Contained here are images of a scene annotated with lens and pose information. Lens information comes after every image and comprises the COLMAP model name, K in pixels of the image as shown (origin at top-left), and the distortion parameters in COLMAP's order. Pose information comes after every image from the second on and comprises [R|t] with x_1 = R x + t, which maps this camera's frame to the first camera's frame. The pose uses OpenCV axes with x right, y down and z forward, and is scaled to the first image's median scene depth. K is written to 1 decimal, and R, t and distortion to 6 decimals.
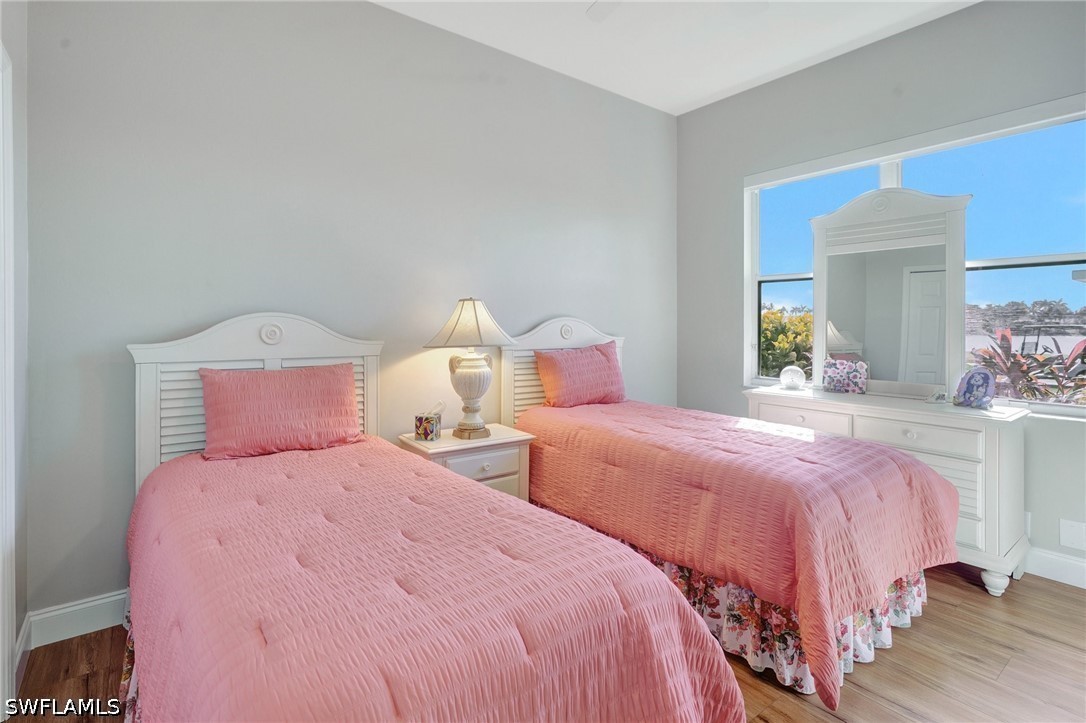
lens RADIAL K [[531.7, 0, 540.7], [0, 531.7, 316.6], [0, 0, 1]] dist [-0.002158, -0.000201]
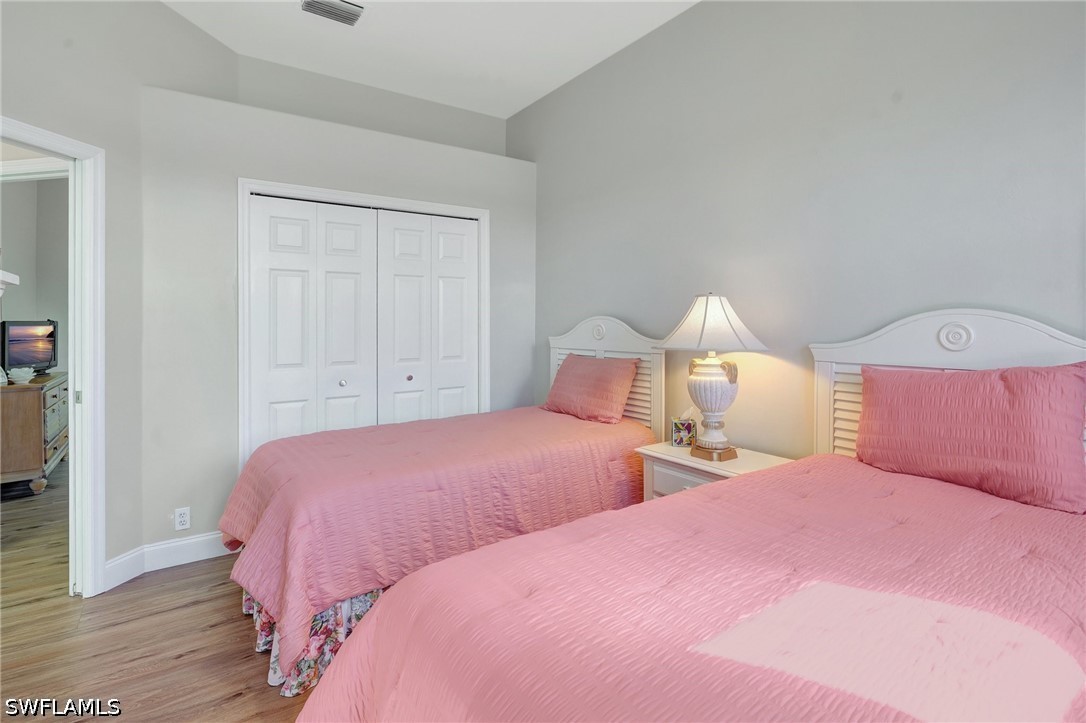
lens RADIAL K [[538.9, 0, 538.0], [0, 538.9, 327.7], [0, 0, 1]] dist [0.000703, 0.000123]
pose [[-0.046787, 0.002042, -0.998903, 0.727345], [0.015197, 0.999884, 0.001332, 0.015040], [0.998789, -0.015118, -0.046813, 0.753084]]
